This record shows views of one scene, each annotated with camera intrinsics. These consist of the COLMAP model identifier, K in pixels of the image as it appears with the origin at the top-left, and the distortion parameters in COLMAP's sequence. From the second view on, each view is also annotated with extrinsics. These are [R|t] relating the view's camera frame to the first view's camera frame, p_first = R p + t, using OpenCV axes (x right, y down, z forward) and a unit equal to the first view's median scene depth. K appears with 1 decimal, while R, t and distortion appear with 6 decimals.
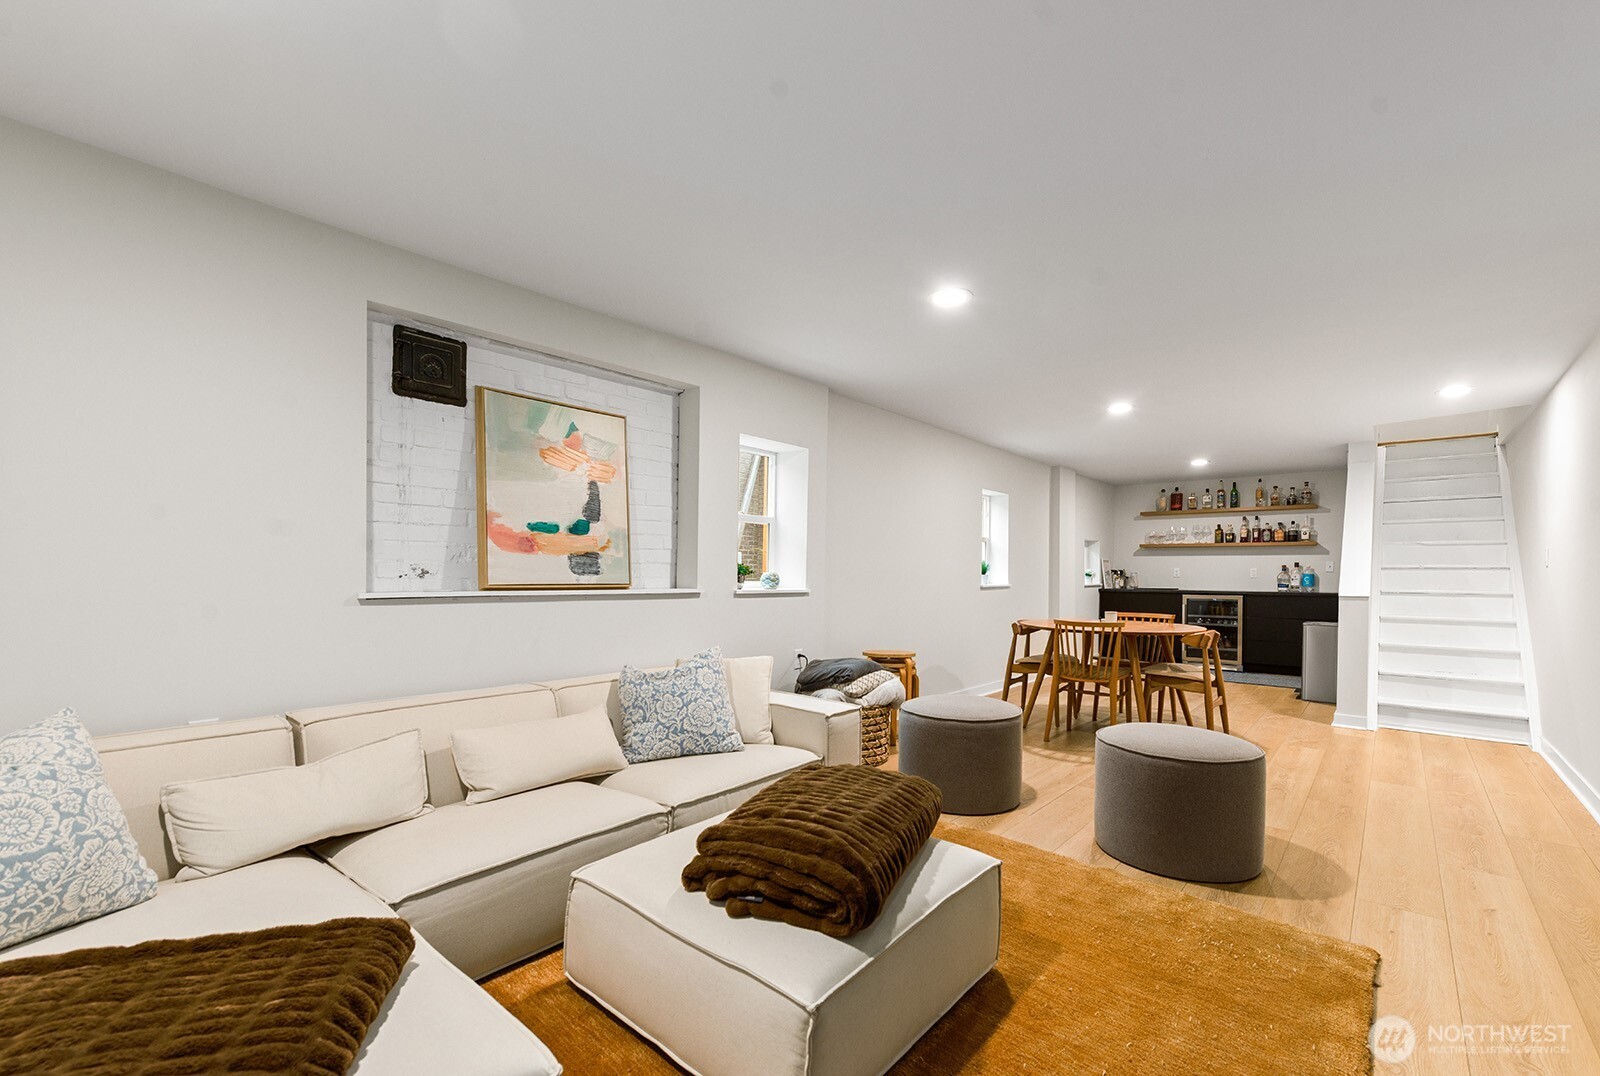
lens RADIAL K [[685.0, 0, 808.8], [0, 685.0, 579.1], [0, 0, 1]] dist [0.003533, -0.000054]
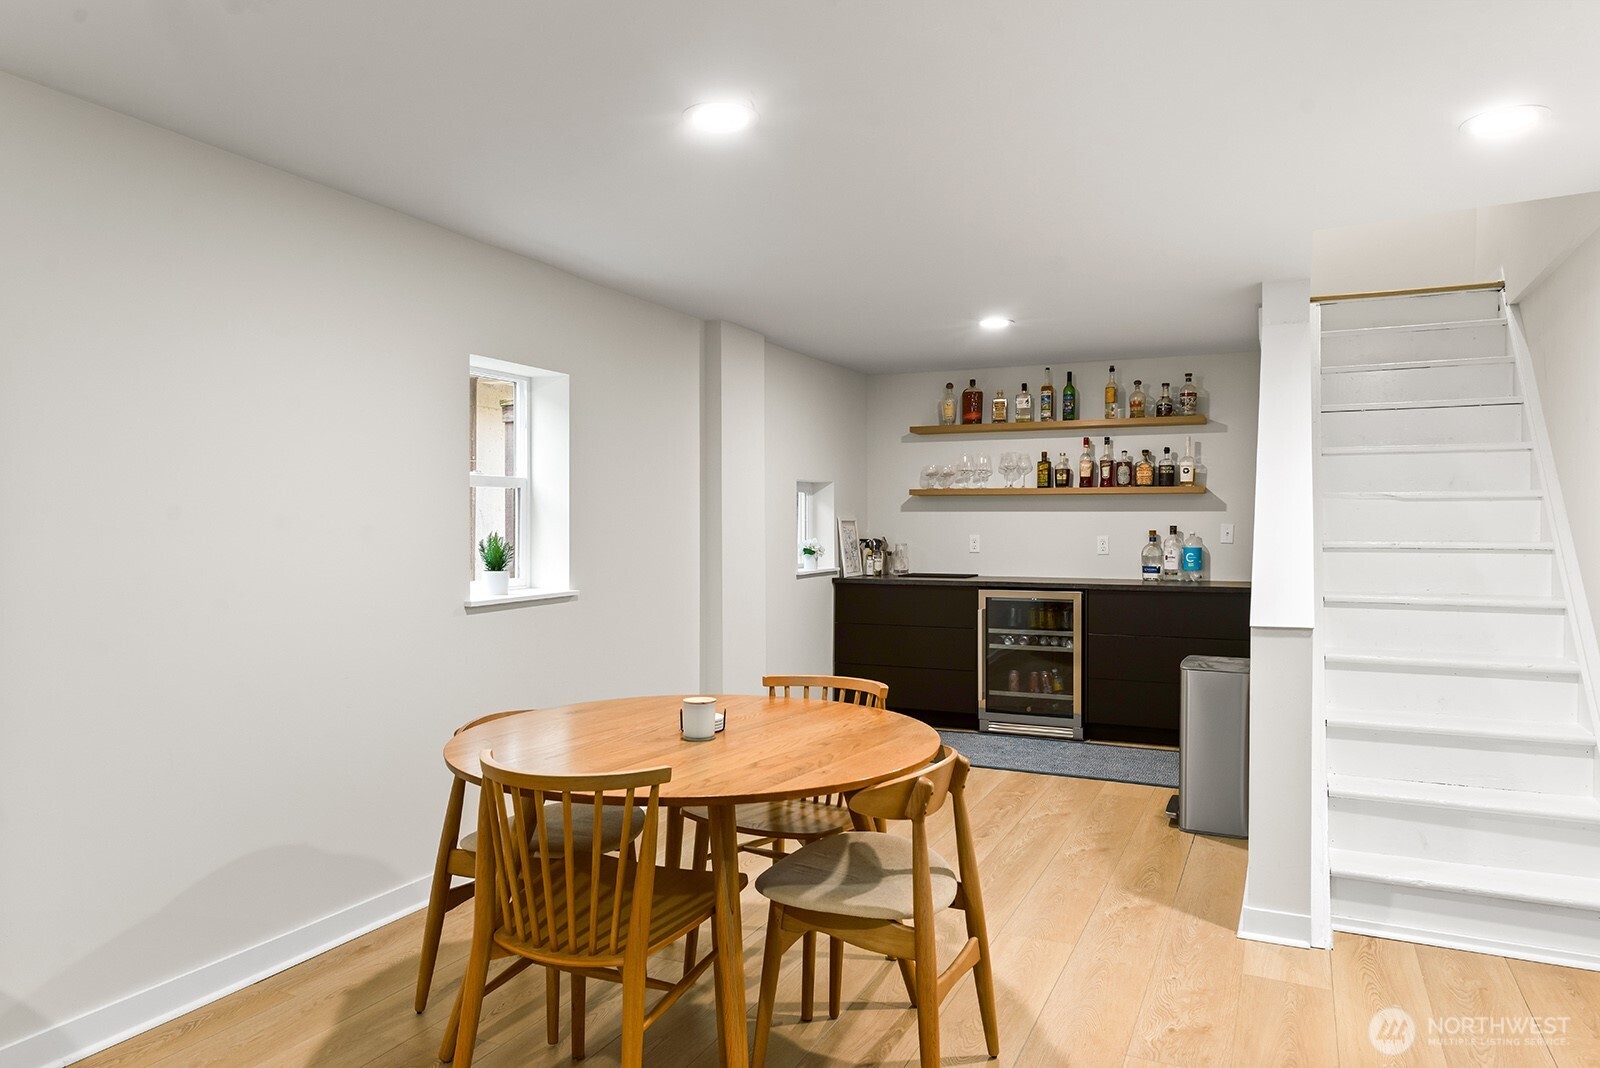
lens RADIAL K [[1043.1, 0, 795.8], [0, 1043.1, 539.5], [0, 0, 1]] dist [0.004212, -0.002204]
pose [[0.965625, -0.011086, 0.259701, 0.222301], [0.008853, 0.999913, 0.009768, -0.024215], [-0.259787, -0.007133, 0.965640, 0.300501]]
